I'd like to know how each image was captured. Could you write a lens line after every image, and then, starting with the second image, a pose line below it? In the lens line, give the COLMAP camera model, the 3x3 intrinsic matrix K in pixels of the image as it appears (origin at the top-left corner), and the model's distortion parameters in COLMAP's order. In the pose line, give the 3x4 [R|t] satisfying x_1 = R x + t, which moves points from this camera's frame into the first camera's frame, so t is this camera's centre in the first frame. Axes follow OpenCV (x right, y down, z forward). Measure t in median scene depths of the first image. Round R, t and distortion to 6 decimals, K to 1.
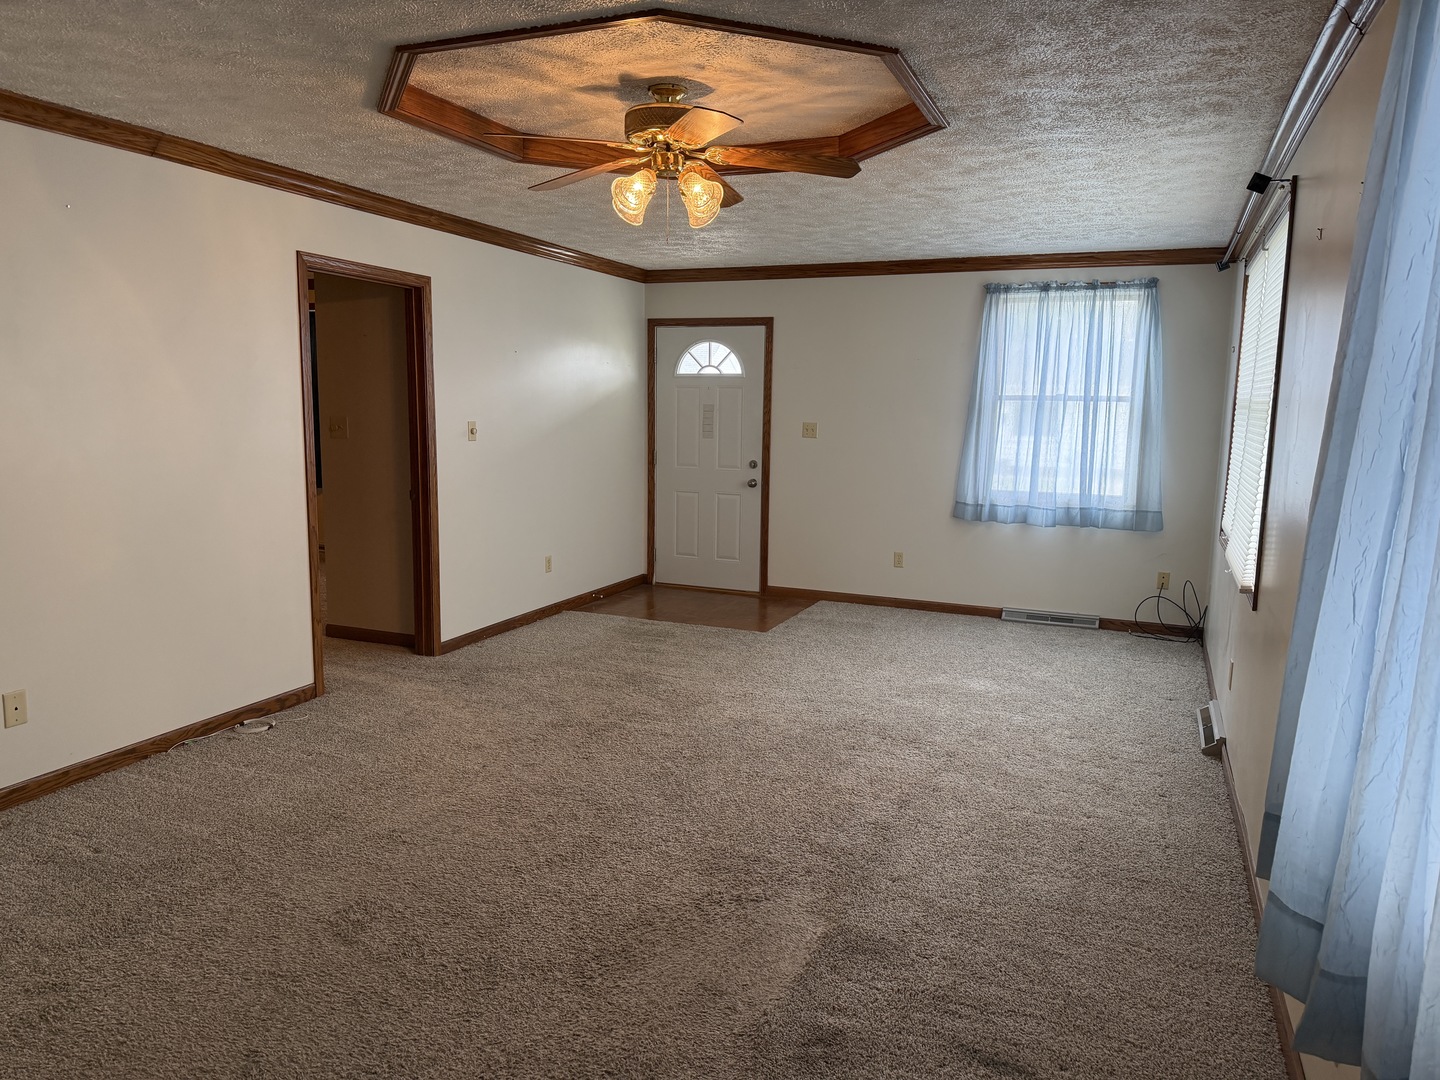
lens RADIAL K [[1008.4, 0, 720.0], [0, 1008.4, 540.0], [0, 0, 1]] dist [0.106291, -0.177979]
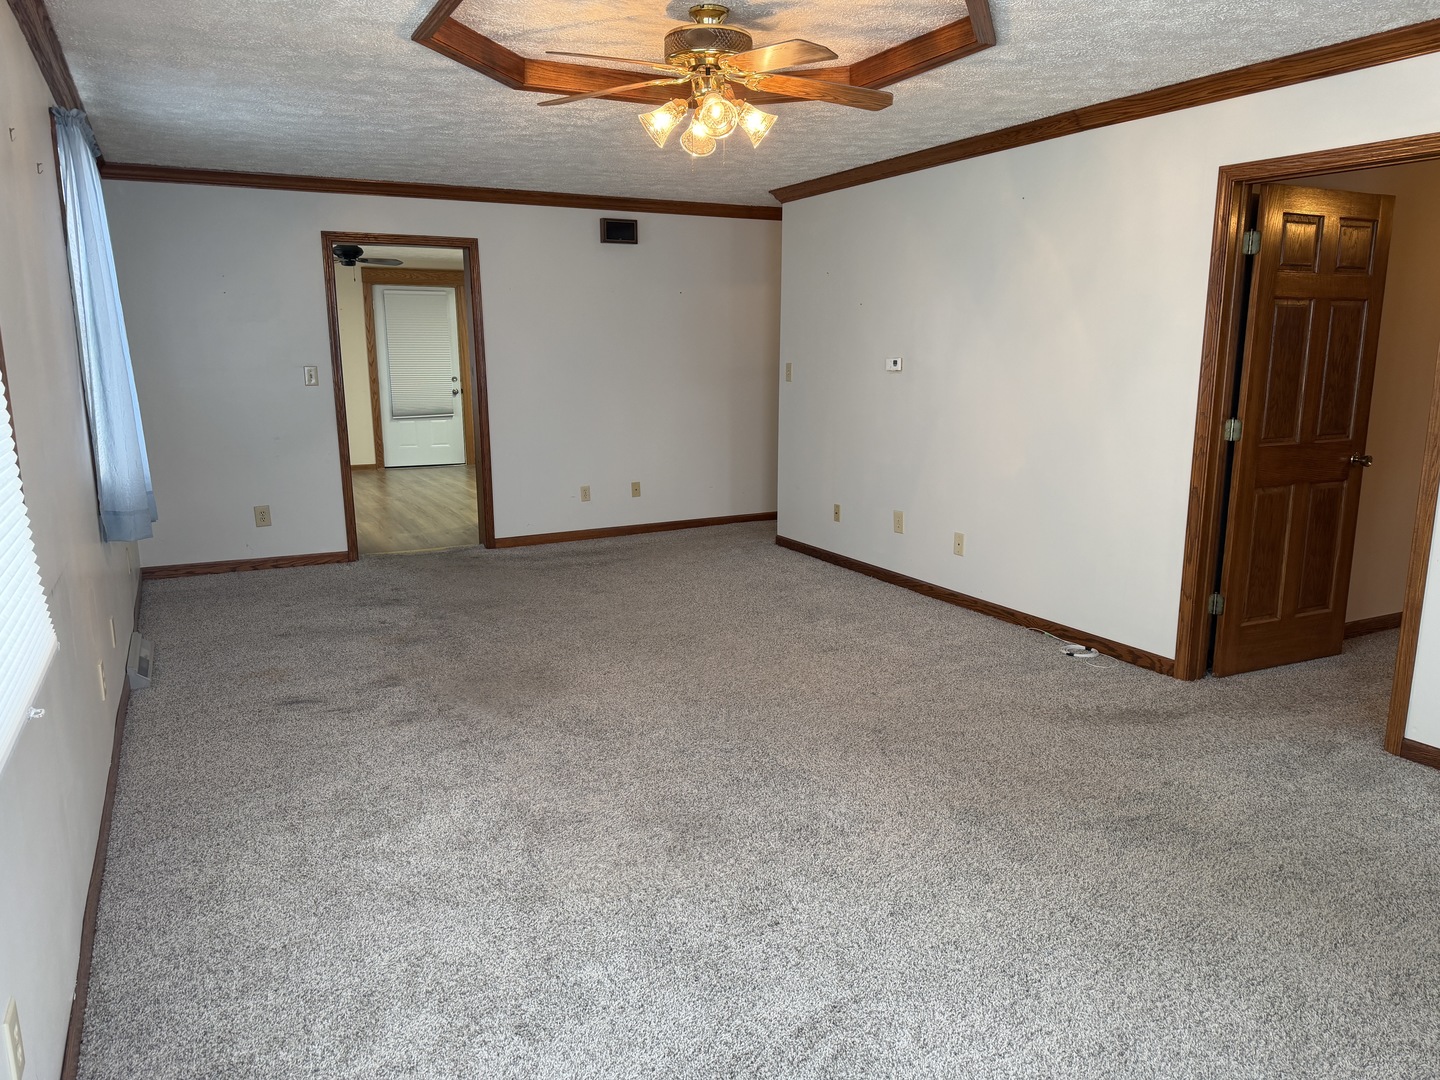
lens RADIAL K [[1020.4, 0, 720.0], [0, 1020.4, 540.0], [0, 0, 1]] dist [0.118278, -0.127441]
pose [[-0.635422, 0.137242, -0.759871, 0.392088], [-0.114490, 0.956456, 0.268486, -0.117461], [0.763630, 0.257599, -0.592040, 0.891619]]
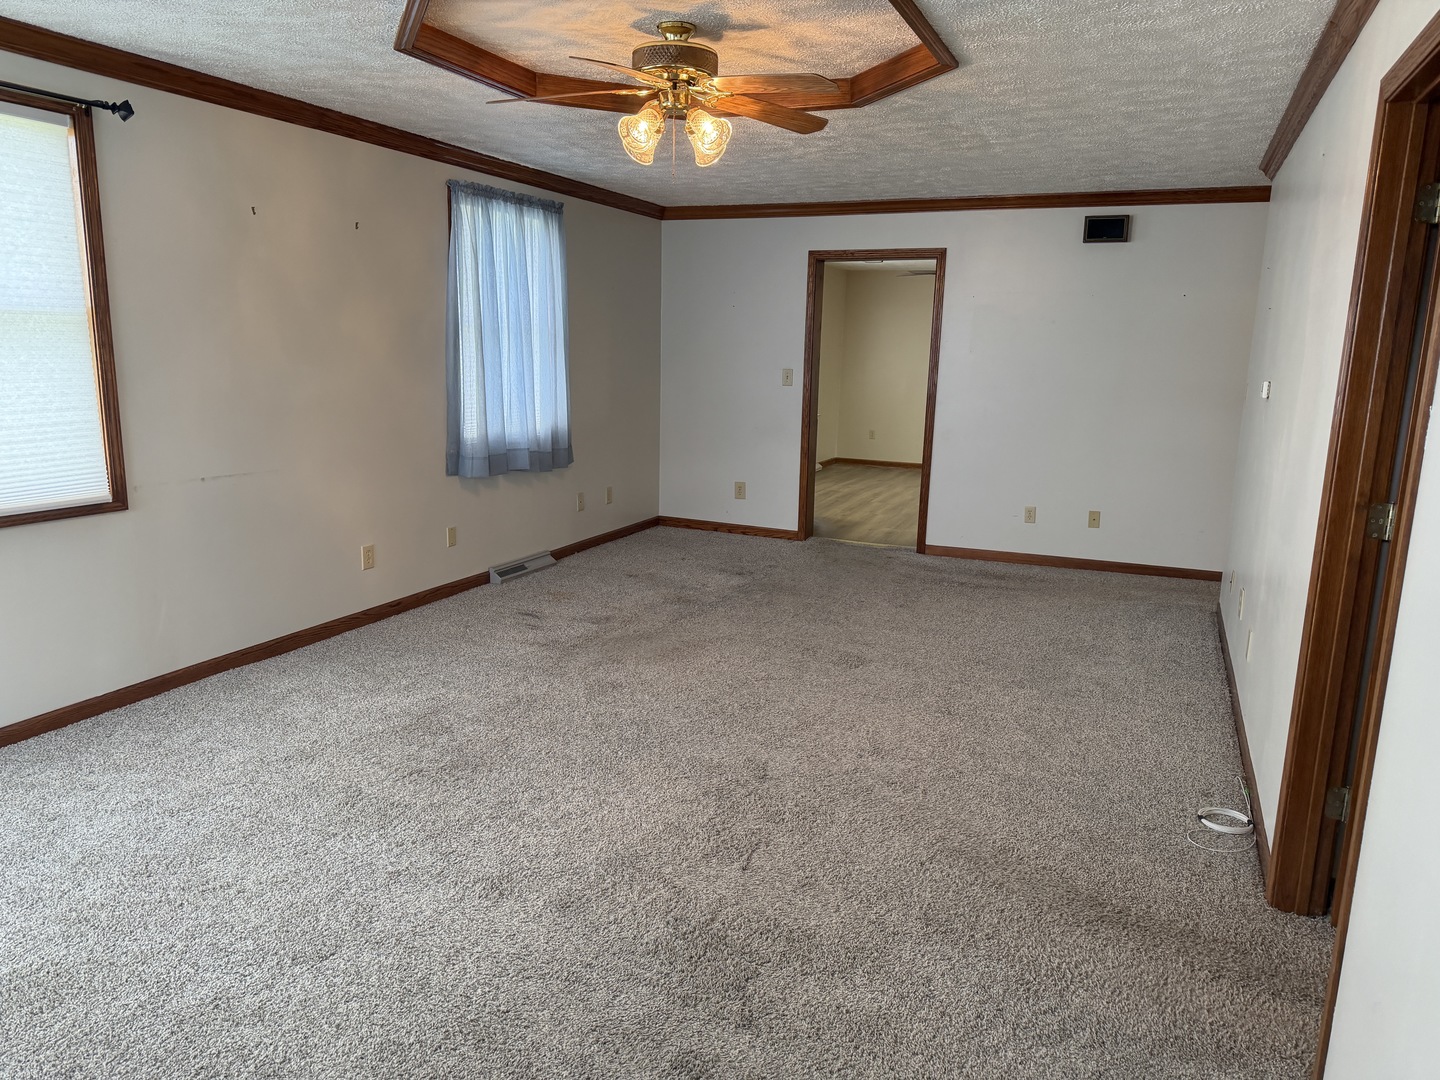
lens RADIAL K [[1008.4, 0, 720.0], [0, 1008.4, 540.0], [0, 0, 1]] dist [0.106291, -0.177979]
pose [[-0.999215, -0.039592, 0.000989, -0.064185], [-0.037089, 0.944227, 0.327199, -0.149987], [-0.013888, 0.326906, -0.944955, 1.088452]]
